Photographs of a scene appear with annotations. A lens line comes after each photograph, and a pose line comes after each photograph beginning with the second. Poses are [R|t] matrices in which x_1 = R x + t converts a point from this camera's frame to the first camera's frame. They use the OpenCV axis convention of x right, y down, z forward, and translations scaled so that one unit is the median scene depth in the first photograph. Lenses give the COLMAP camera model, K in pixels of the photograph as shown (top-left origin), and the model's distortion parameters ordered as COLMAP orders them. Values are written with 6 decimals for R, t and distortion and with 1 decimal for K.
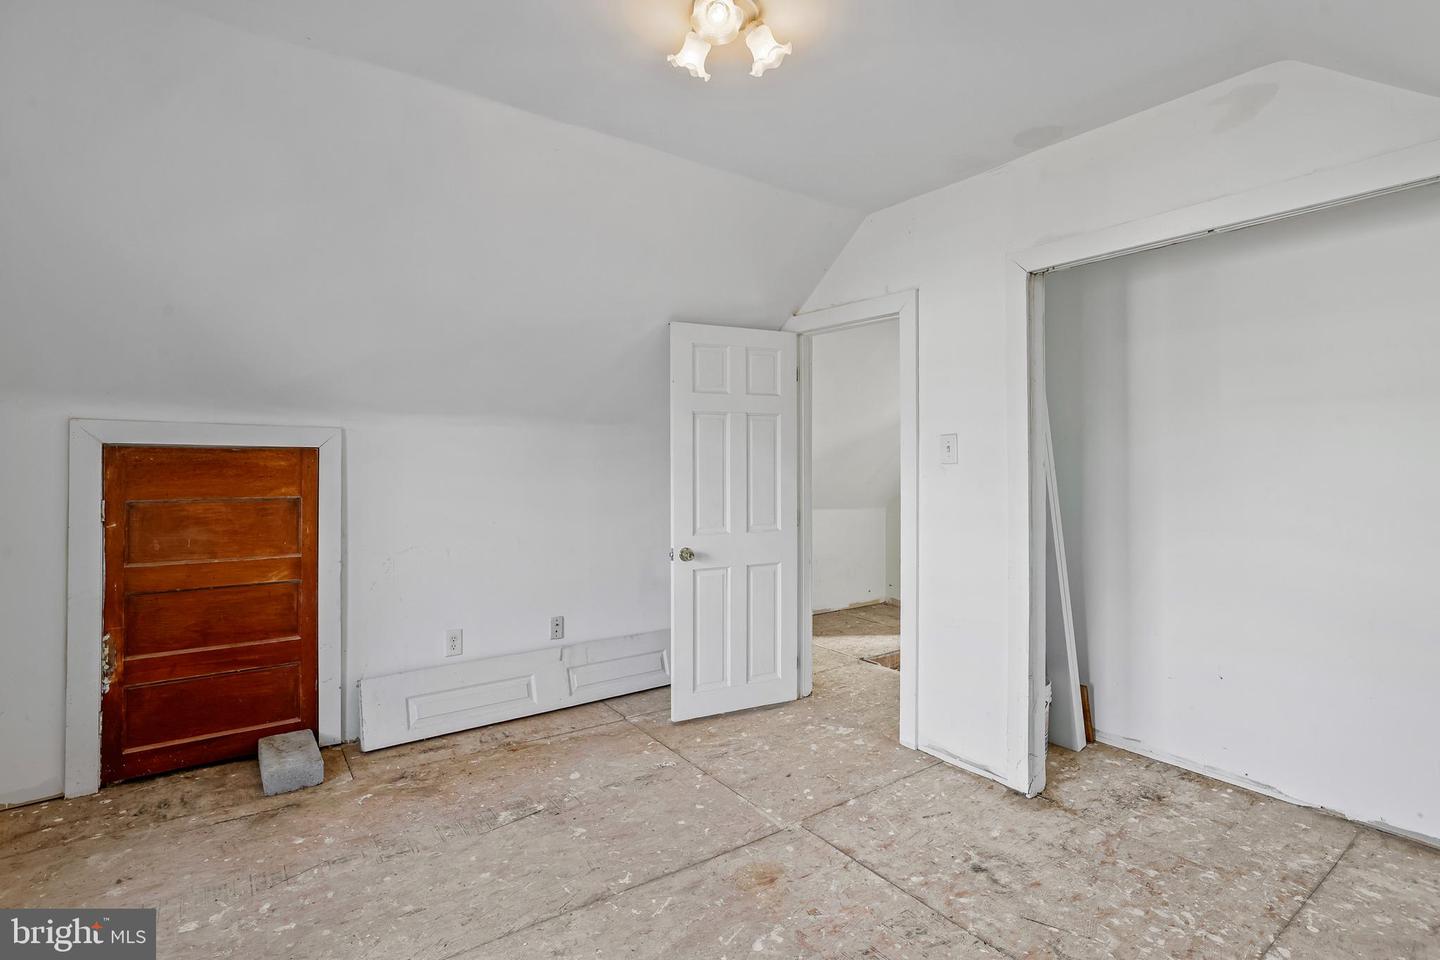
lens RADIAL K [[696.5, 0, 706.3], [0, 696.5, 455.7], [0, 0, 1]] dist [0.000822, 0.002905]
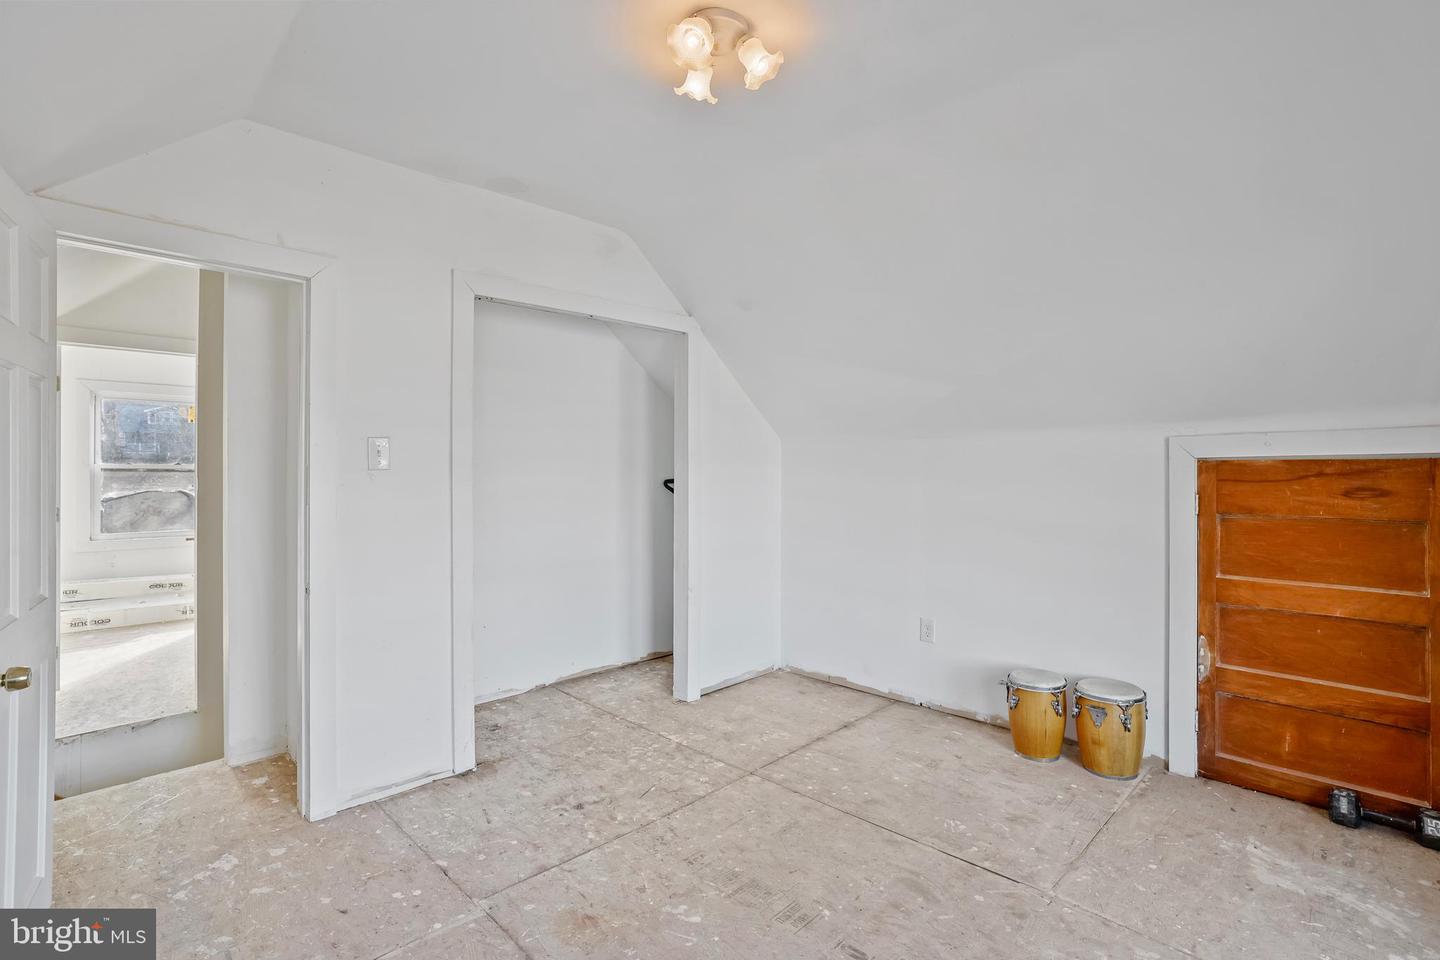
lens RADIAL K [[696.5, 0, 720.2], [0, 696.5, 469.1], [0, 0, 1]] dist [0.000822, 0.002905]
pose [[-0.159155, -0.005195, 0.987240, -0.768622], [-0.006361, 0.999971, 0.004236, 0.005385], [-0.987233, -0.005606, -0.159184, 0.886289]]
